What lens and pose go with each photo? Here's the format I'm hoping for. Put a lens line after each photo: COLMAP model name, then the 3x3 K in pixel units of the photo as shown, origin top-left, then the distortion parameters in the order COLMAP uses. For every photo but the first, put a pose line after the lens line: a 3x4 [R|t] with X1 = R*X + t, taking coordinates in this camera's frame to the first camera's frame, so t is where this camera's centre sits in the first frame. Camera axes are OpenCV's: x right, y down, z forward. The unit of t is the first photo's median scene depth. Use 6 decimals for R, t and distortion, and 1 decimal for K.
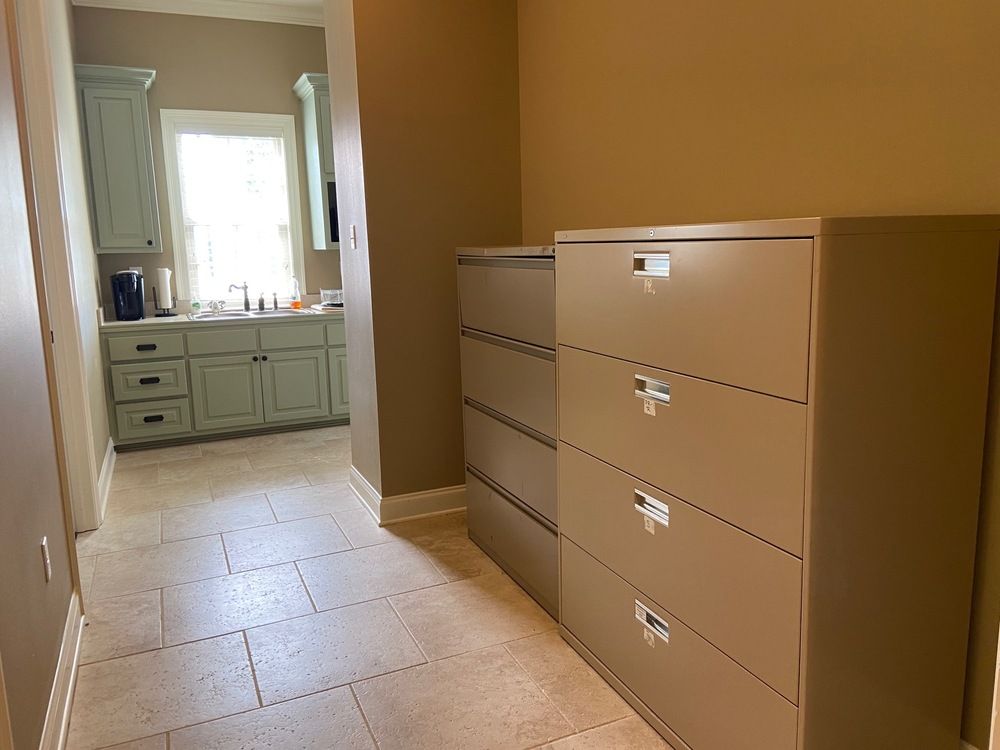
lens RADIAL K [[760.7, 0, 504.6], [0, 760.7, 370.5], [0, 0, 1]] dist [0.102957, -0.126965]
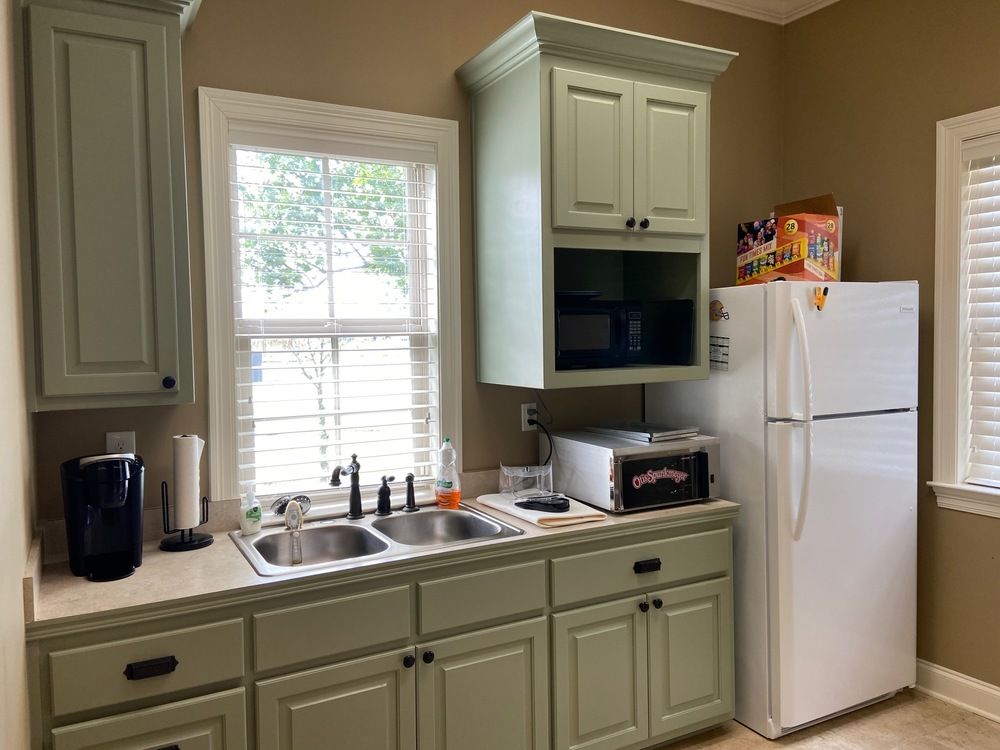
lens RADIAL K [[760.7, 0, 497.3], [0, 760.7, 373.6], [0, 0, 1]] dist [0.102957, -0.126965]
pose [[0.998203, 0.006447, 0.059570, -0.293343], [0.000649, 0.992973, -0.118337, -0.115171], [-0.059914, 0.118163, 0.991185, 0.553925]]
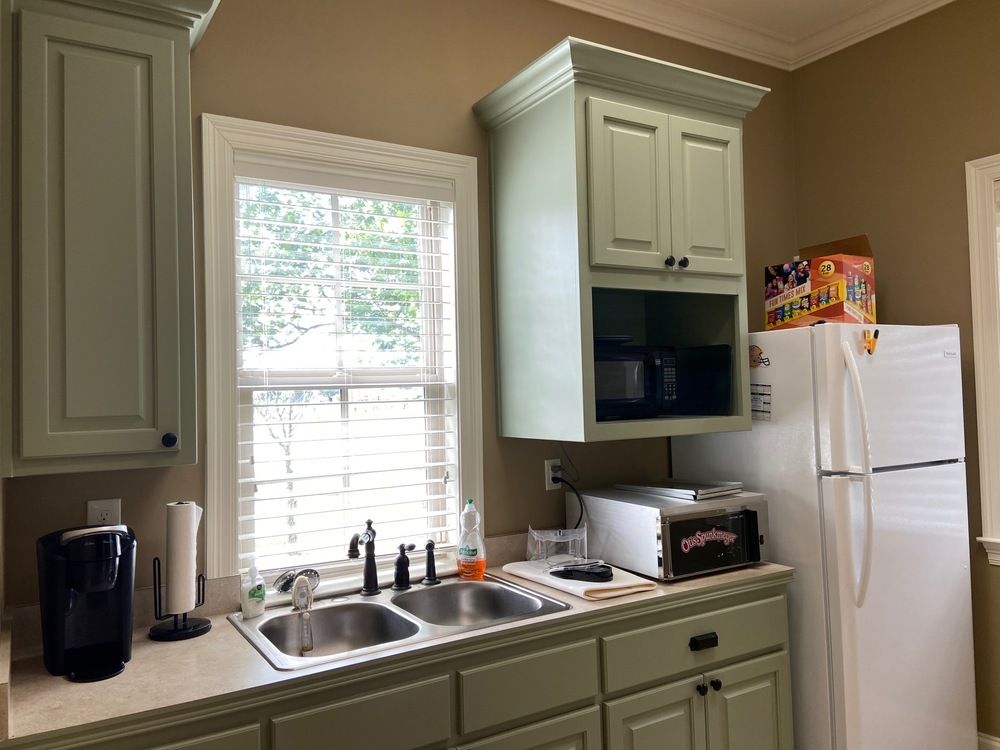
lens RADIAL K [[760.7, 0, 496.9], [0, 760.7, 372.0], [0, 0, 1]] dist [0.102957, -0.126965]
pose [[0.993871, 0.001345, 0.110541, -0.331595], [0.020634, 0.980097, -0.197446, -0.116838], [-0.108606, 0.198516, 0.974062, 0.603713]]
